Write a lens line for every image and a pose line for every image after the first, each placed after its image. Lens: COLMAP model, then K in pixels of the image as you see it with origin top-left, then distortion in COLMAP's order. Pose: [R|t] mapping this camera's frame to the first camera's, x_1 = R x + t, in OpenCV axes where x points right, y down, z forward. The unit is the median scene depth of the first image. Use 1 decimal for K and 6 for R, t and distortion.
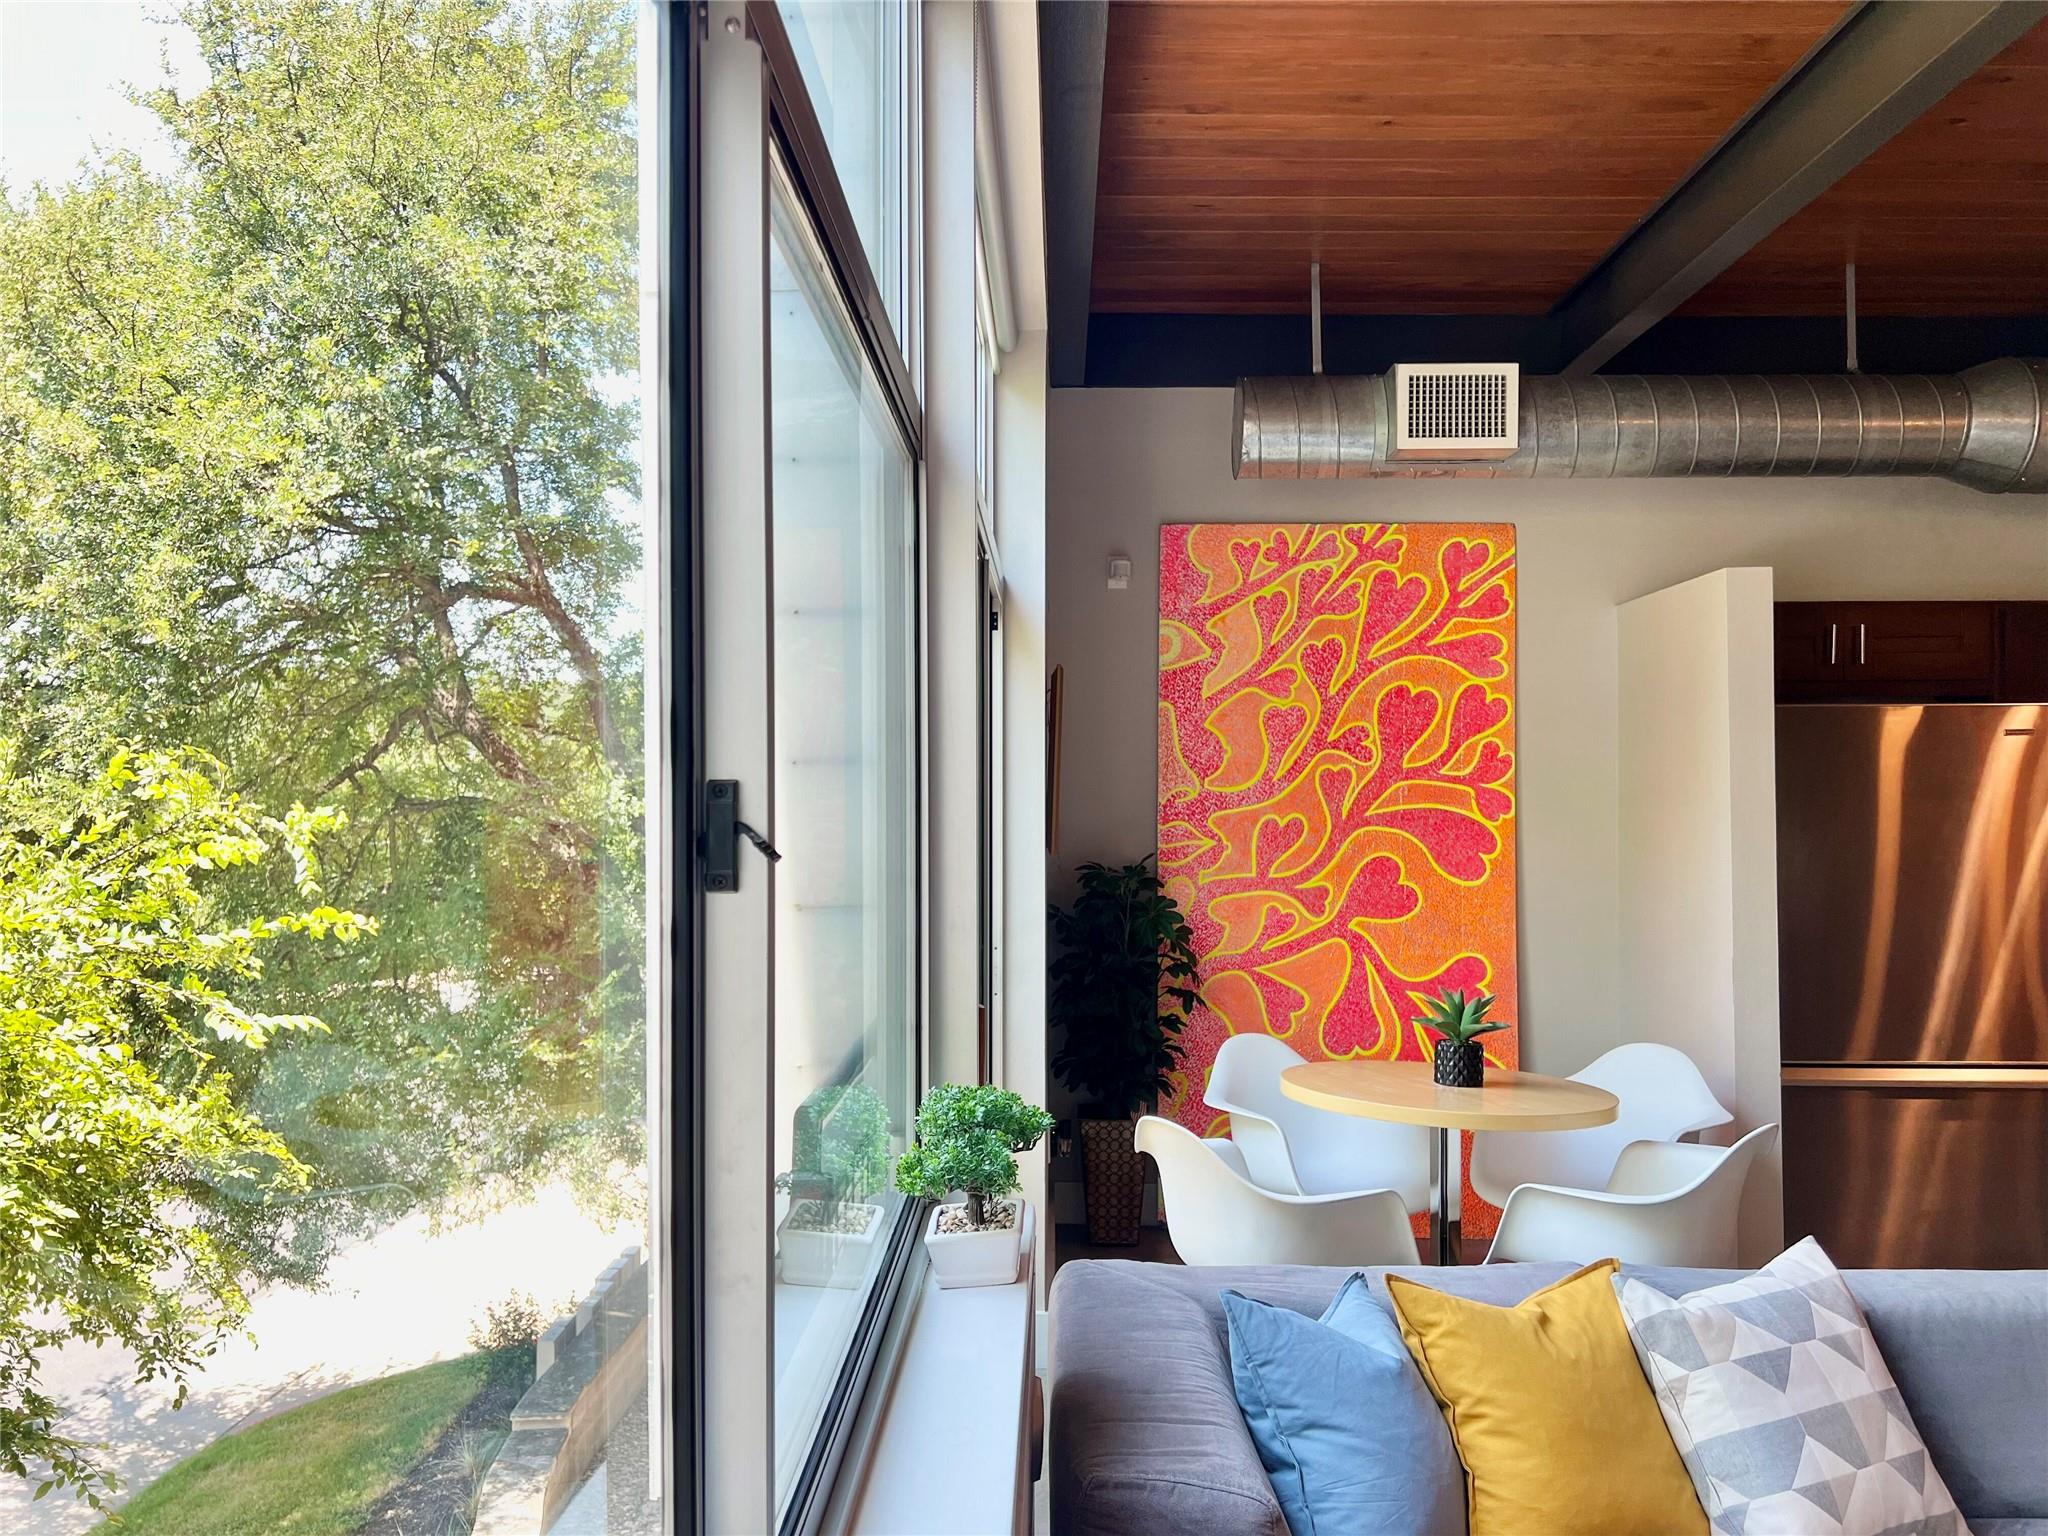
lens RADIAL K [[1561.2, 0, 1019.0], [0, 1561.2, 778.2], [0, 0, 1]] dist [0.063589, -0.070740]
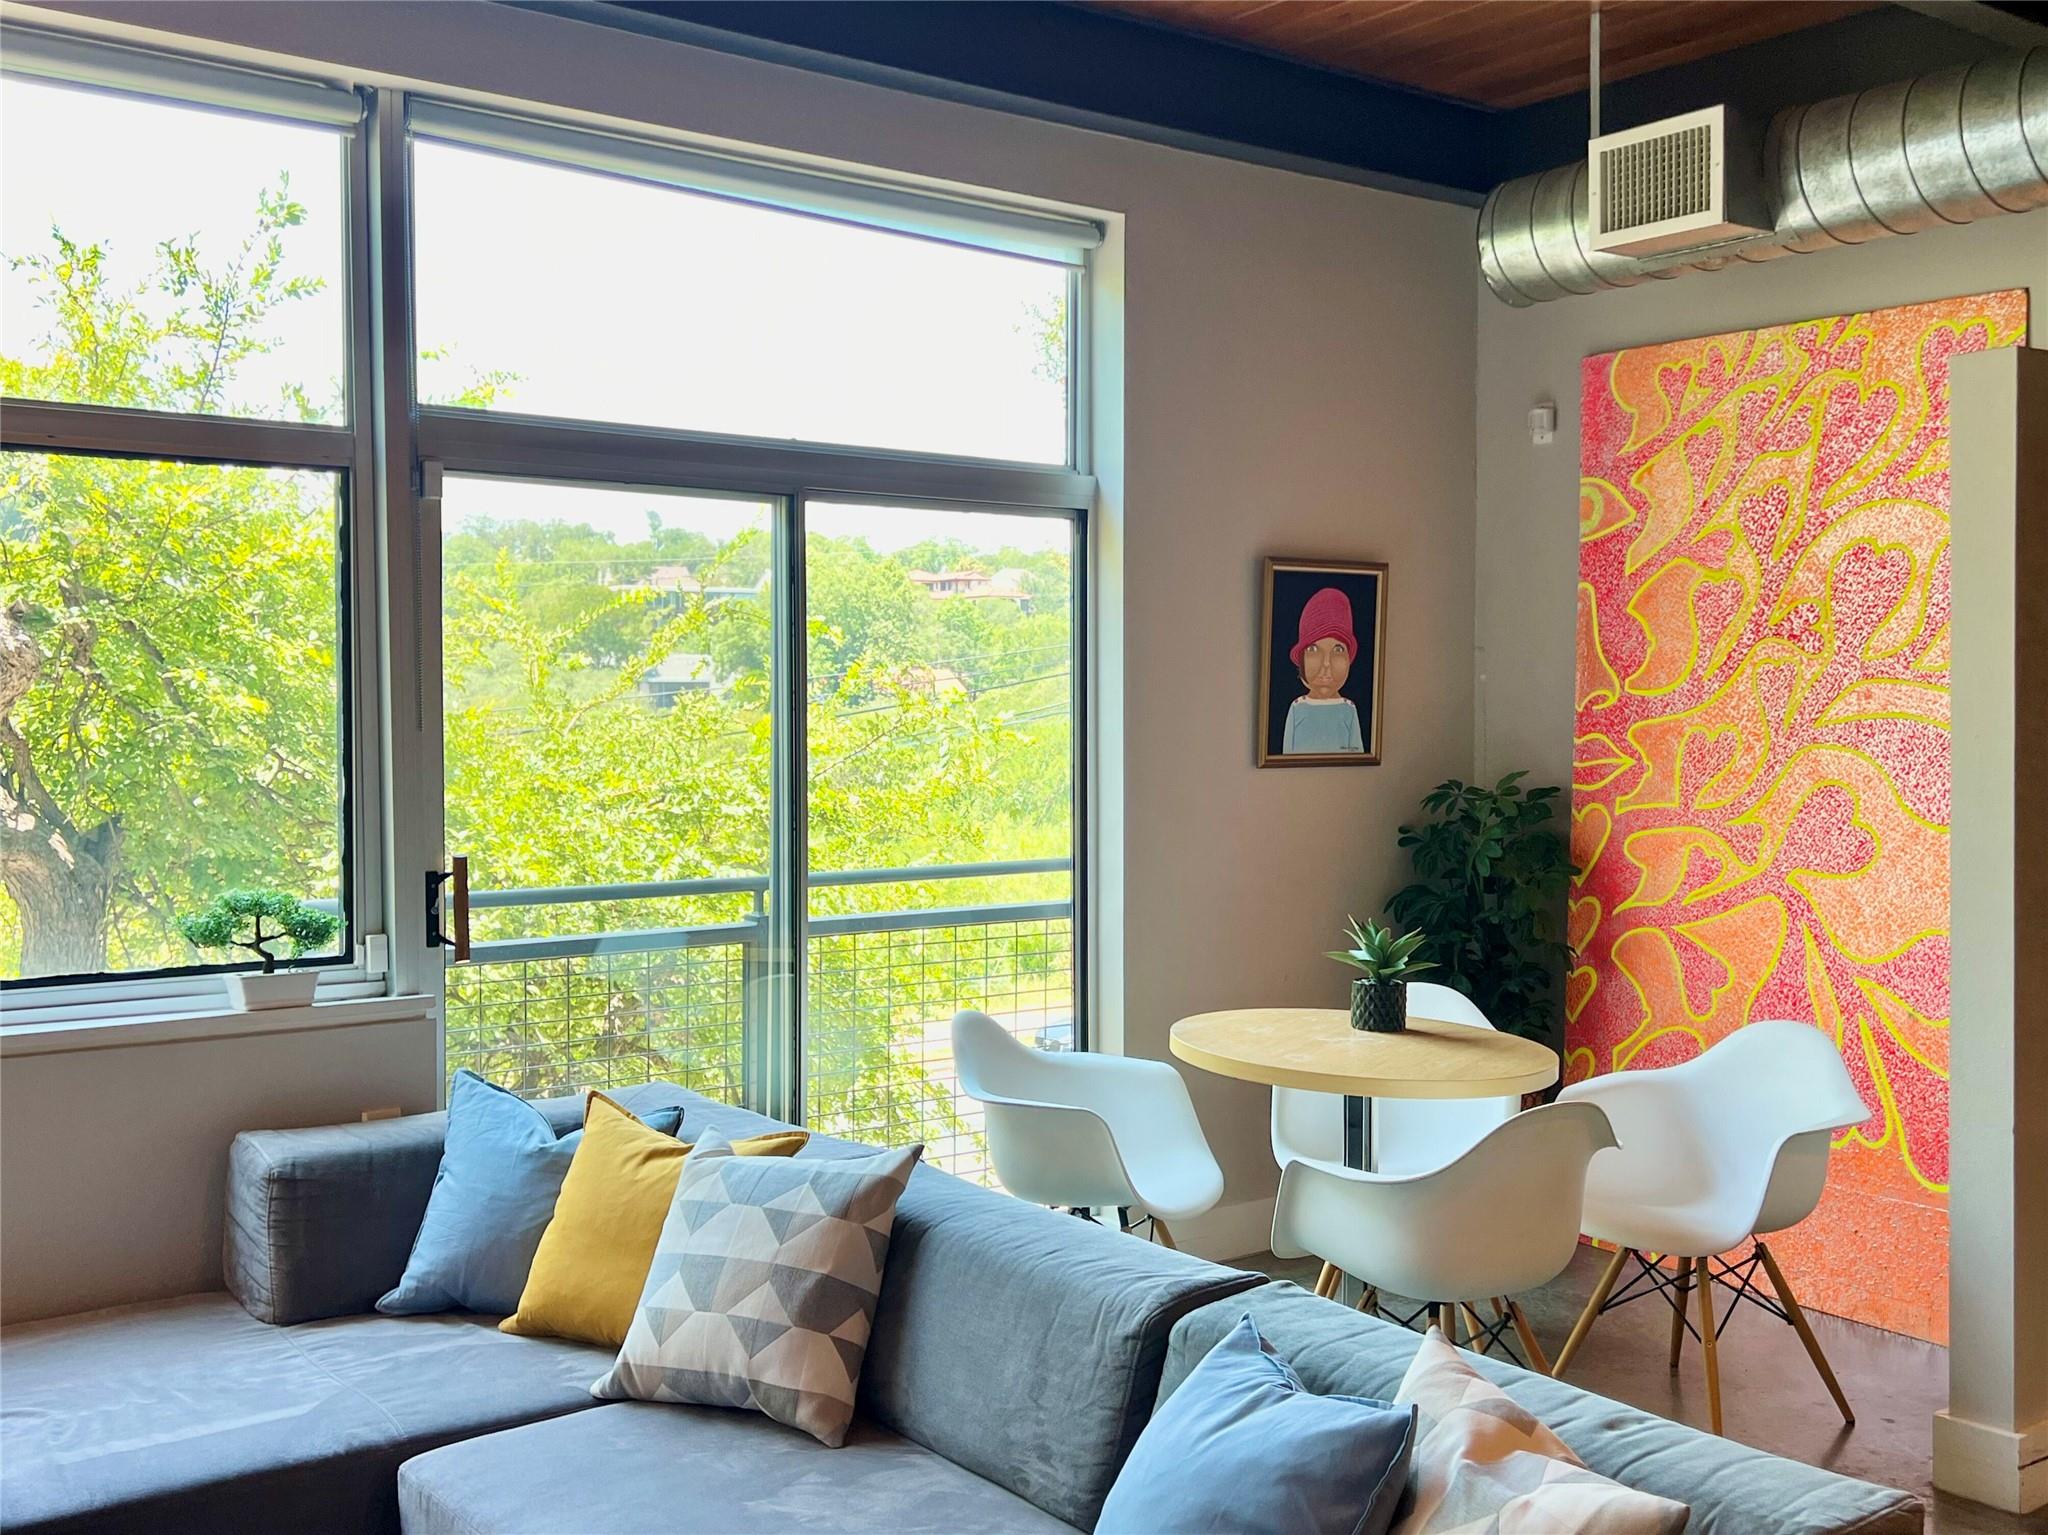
lens RADIAL K [[2033.5, 0, 1023.5], [0, 2033.5, 747.3], [0, 0, 1]] dist [0.084063, -0.172024]
pose [[0.613325, 0.022059, -0.789522, 0.740016], [0.014051, 0.999147, 0.038832, -0.009484], [0.789705, -0.034911, 0.612492, 0.138547]]
